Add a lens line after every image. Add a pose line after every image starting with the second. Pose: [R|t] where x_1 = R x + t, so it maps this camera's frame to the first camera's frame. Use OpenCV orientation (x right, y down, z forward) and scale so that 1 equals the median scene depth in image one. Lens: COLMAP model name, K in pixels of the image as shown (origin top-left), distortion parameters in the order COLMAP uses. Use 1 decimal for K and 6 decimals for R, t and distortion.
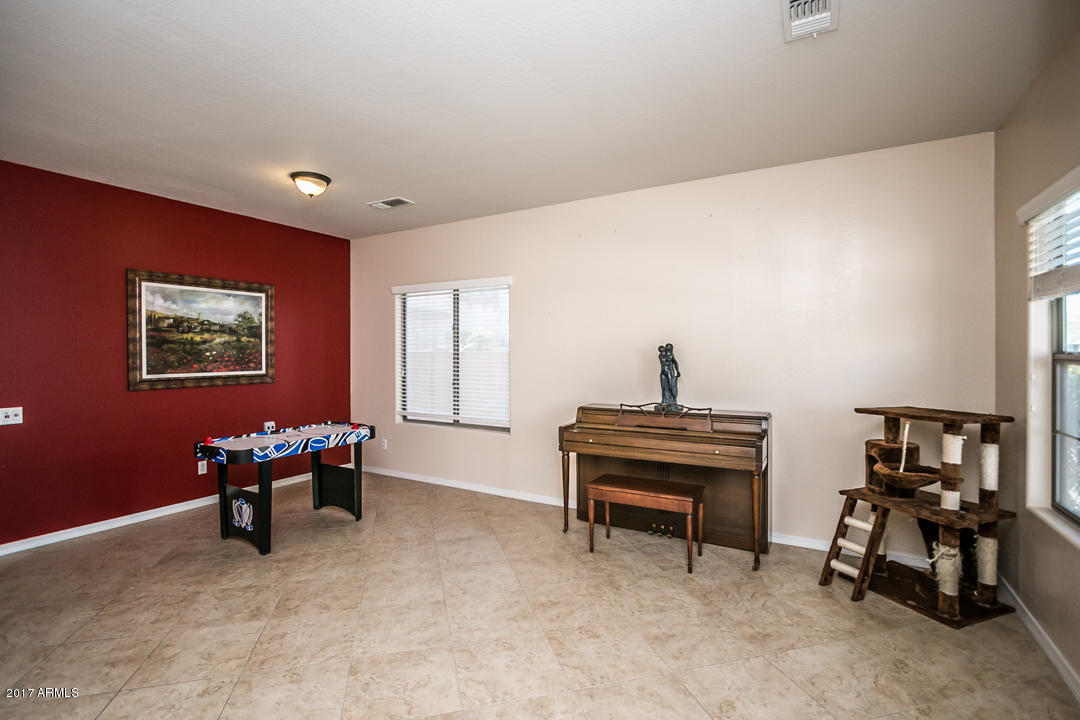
lens RADIAL K [[503.3, 0, 543.6], [0, 503.3, 356.7], [0, 0, 1]] dist [-0.020449, 0.001463]
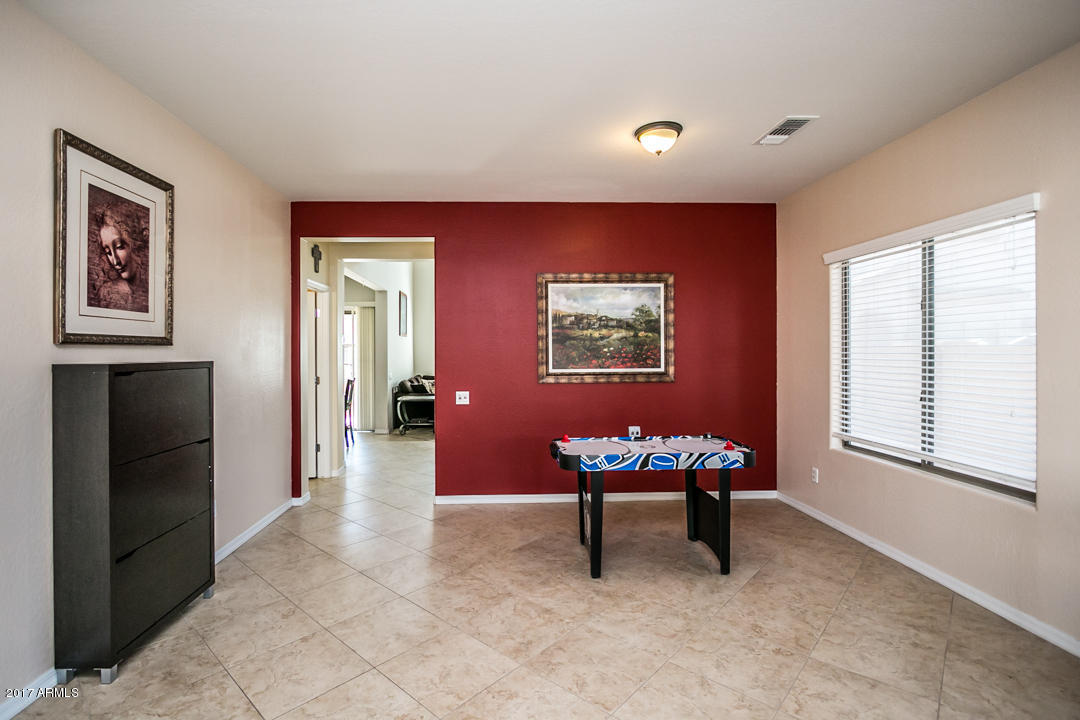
lens RADIAL K [[510.6, 0, 507.6], [0, 510.6, 356.7], [0, 0, 1]] dist [-0.010154, -0.000599]
pose [[0.517399, 0.009125, -0.855695, 0.105705], [-0.005043, 0.999958, 0.007614, 0.001355], [0.855729, 0.000376, 0.517424, 0.340398]]
